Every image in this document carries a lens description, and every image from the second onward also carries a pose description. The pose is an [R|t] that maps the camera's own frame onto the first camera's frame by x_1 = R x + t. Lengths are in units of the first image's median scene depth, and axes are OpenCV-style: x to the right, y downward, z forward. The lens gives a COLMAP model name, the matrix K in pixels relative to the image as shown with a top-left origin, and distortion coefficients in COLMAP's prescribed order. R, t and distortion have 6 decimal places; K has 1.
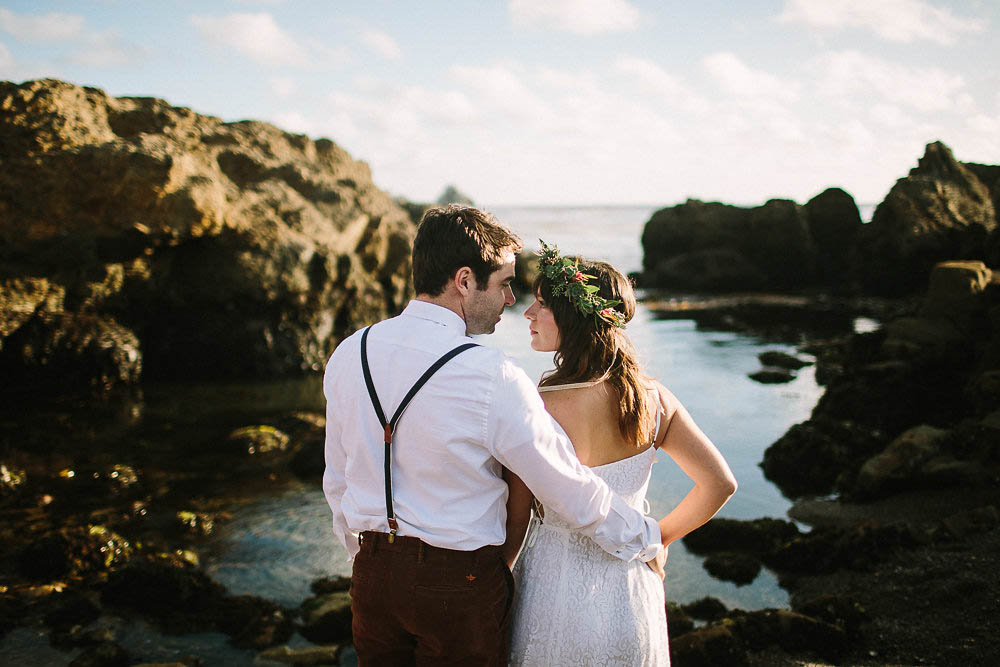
lens RADIAL K [[934.6, 0, 500.0], [0, 934.6, 333.5], [0, 0, 1]] dist [-0.105056, 0.121133]
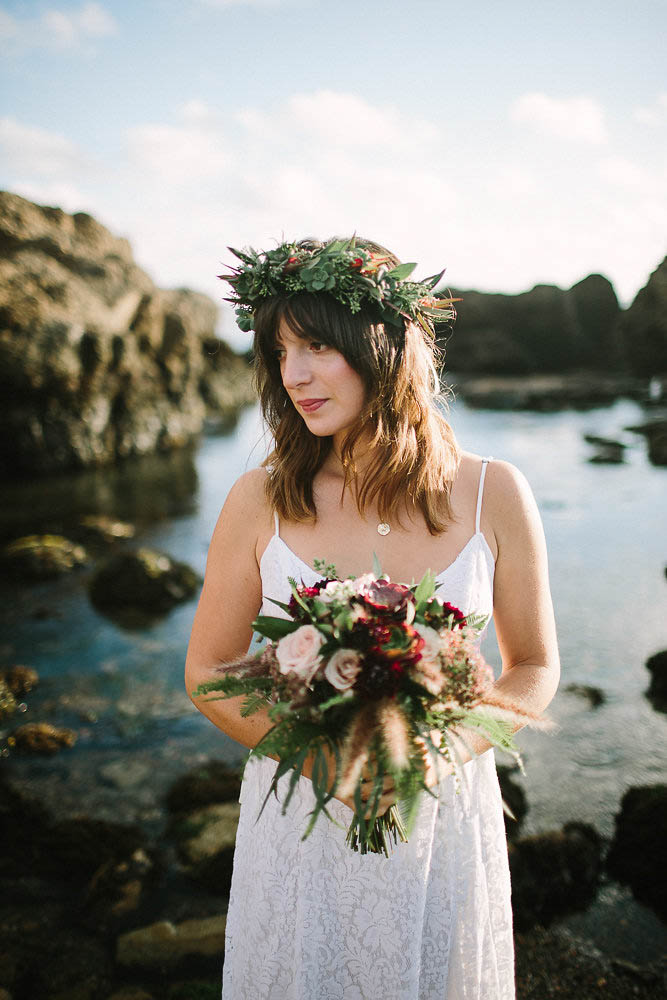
lens RADIAL K [[934.6, 0, 333.5], [0, 934.6, 500.0], [0, 0, 1]] dist [-0.105056, 0.121133]
pose [[0.996289, -0.022830, 0.082985, -0.038629], [0.016109, 0.996602, 0.080779, 0.003927], [-0.084547, -0.079143, 0.993271, 0.096155]]
